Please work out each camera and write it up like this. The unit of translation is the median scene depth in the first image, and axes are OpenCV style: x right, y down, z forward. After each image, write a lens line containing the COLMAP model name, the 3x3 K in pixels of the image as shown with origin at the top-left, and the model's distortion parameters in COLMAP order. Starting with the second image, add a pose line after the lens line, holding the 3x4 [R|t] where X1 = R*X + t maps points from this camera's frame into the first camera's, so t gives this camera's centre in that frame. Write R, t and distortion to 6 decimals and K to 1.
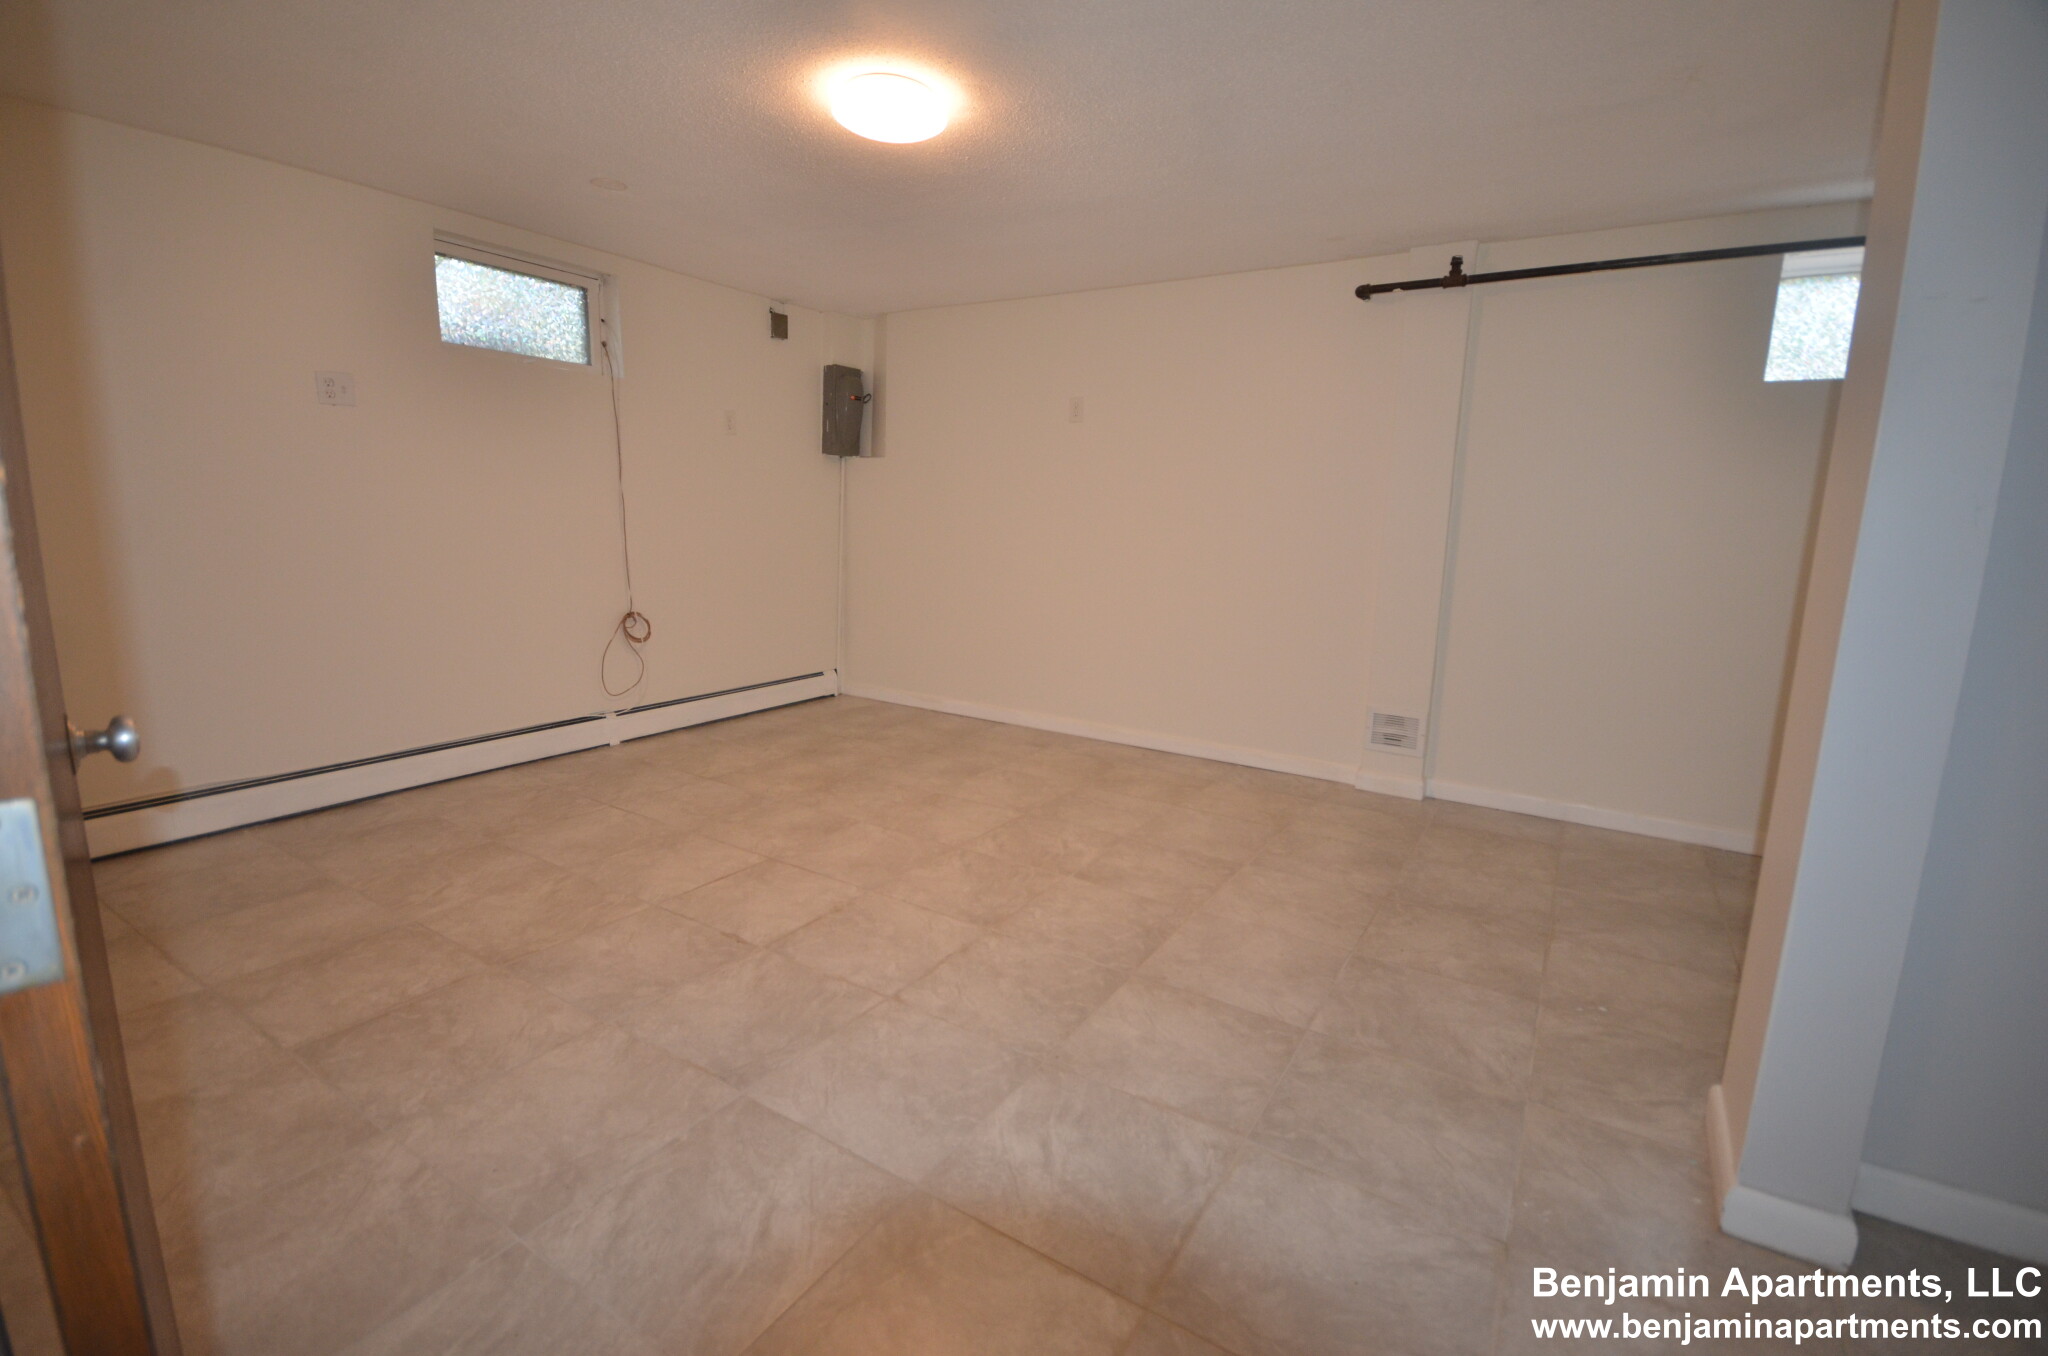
lens RADIAL K [[907.8, 0, 1027.2], [0, 907.8, 678.7], [0, 0, 1]] dist [0.003008, -0.000927]
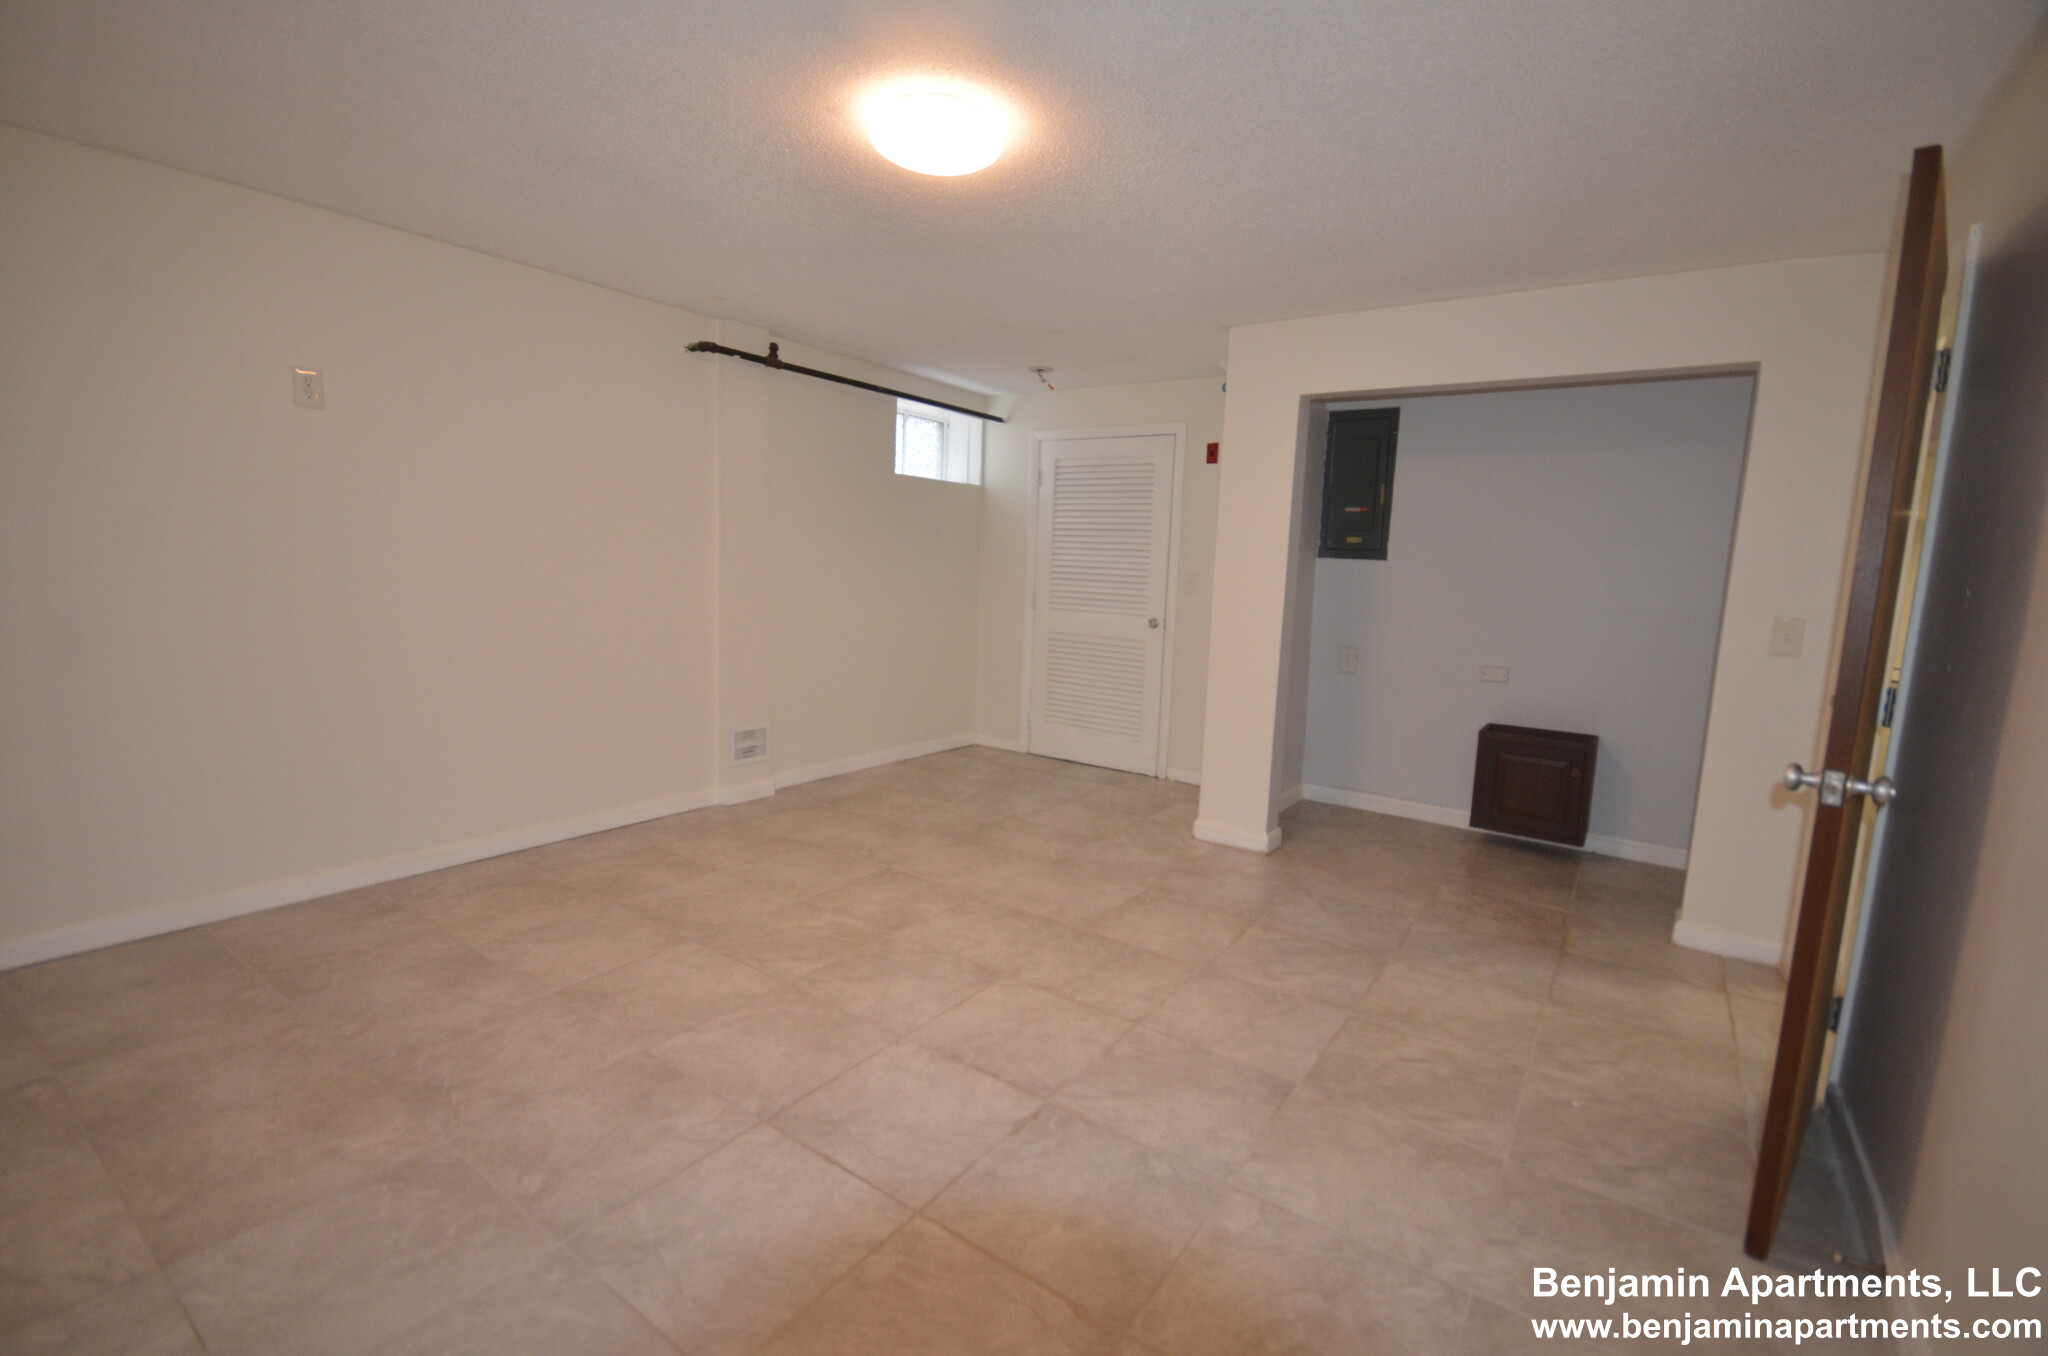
lens RADIAL K [[907.8, 0, 1023.6], [0, 907.8, 675.7], [0, 0, 1]] dist [0.003008, -0.000927]
pose [[0.041526, -0.155247, 0.987002, -1.069115], [0.140989, 0.978880, 0.148038, -0.226317], [-0.989140, 0.133009, 0.062537, 0.905583]]
